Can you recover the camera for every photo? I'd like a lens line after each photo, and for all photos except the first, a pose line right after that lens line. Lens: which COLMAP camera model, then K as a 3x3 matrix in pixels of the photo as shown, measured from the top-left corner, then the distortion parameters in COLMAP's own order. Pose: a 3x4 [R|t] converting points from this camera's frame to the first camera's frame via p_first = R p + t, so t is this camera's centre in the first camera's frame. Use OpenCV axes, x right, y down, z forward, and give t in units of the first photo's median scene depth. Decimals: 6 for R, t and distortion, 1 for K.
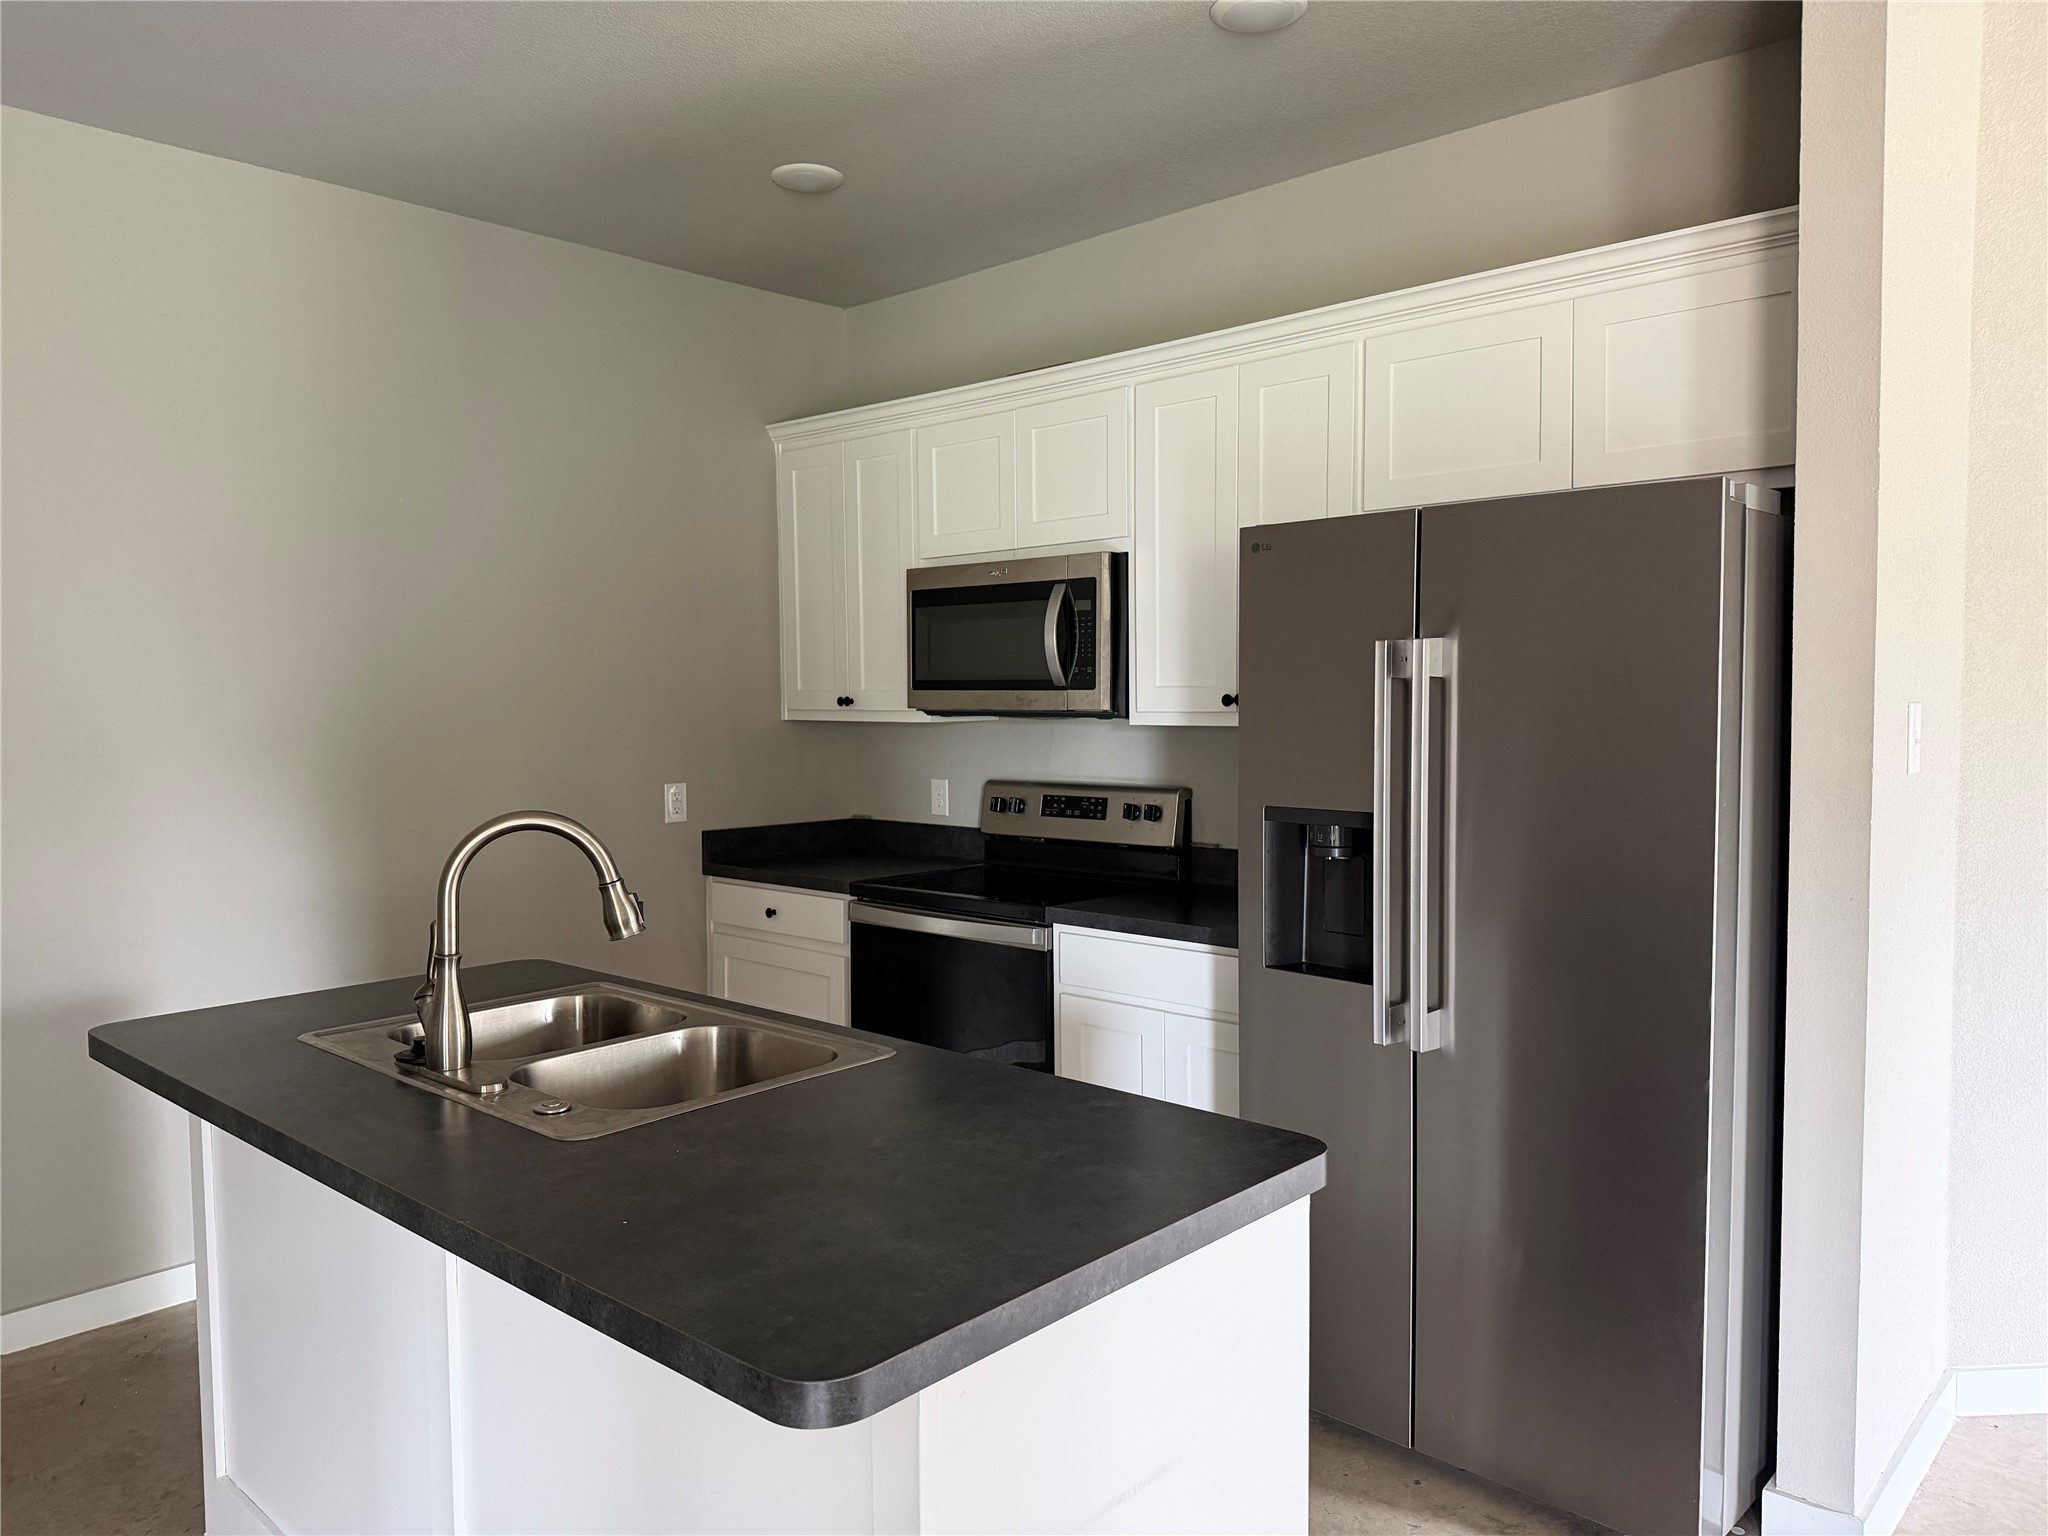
lens RADIAL K [[1408.5, 0, 1036.7], [0, 1408.5, 773.6], [0, 0, 1]] dist [0.090572, -0.001200]
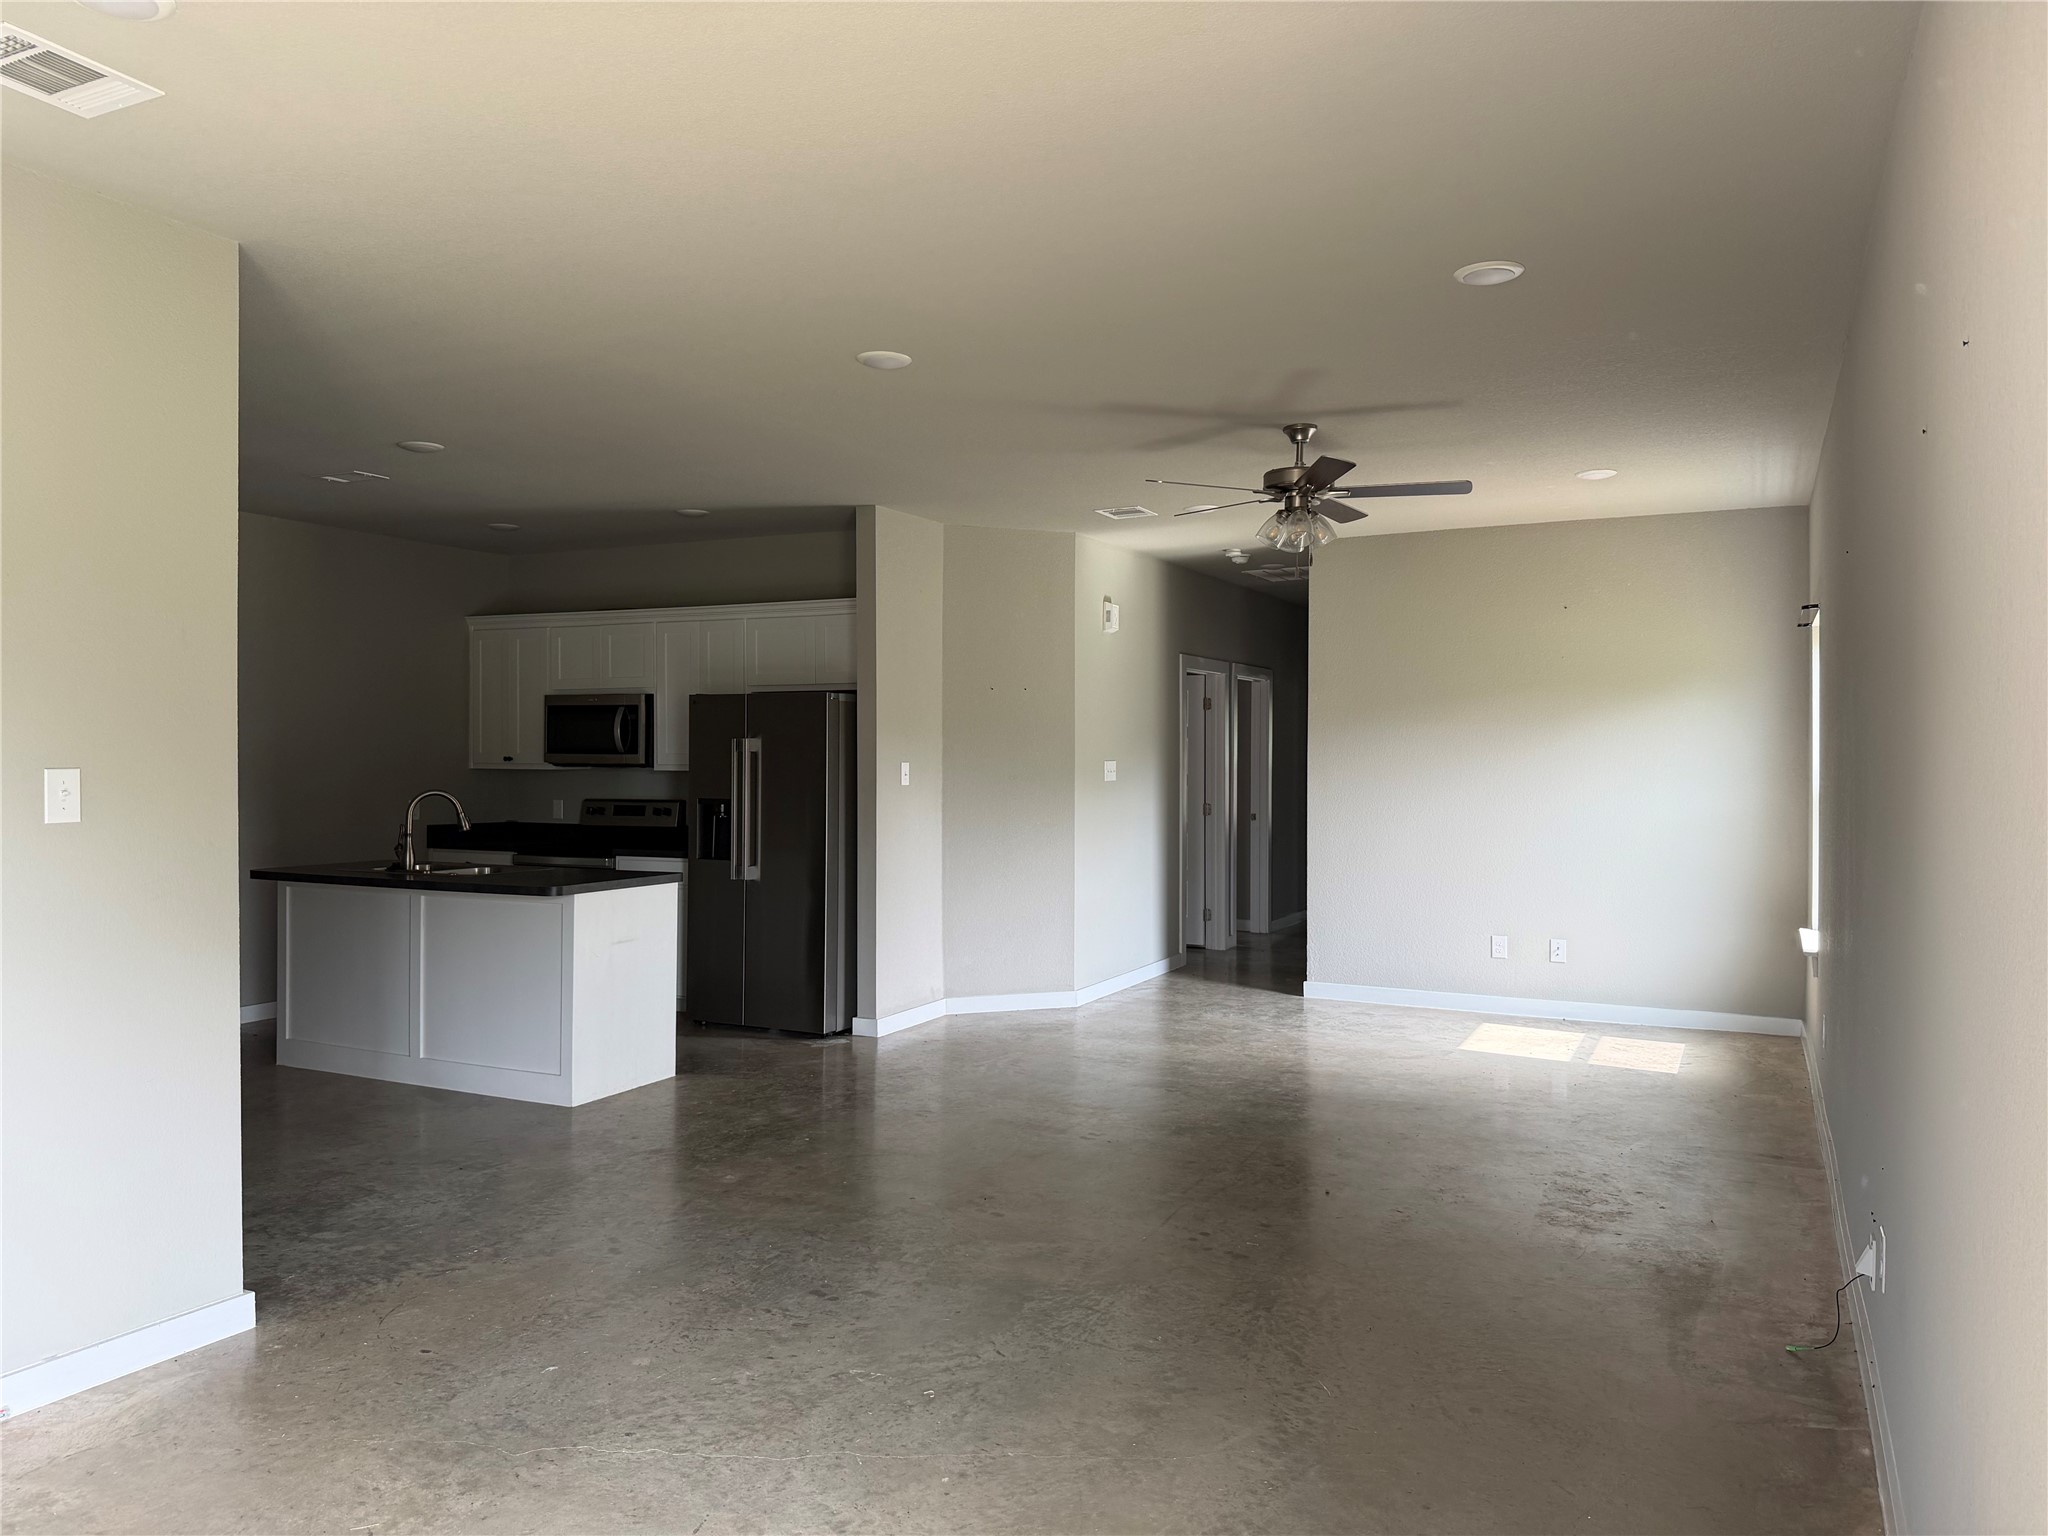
lens RADIAL K [[1408.5, 0, 1036.7], [0, 1408.5, 773.6], [0, 0, 1]] dist [0.090572, -0.001200]
pose [[0.961242, 0.008983, 0.275561, 0.028876], [0.004615, 0.998805, -0.048658, 0.080267], [-0.275669, 0.048043, 0.960051, -1.285715]]
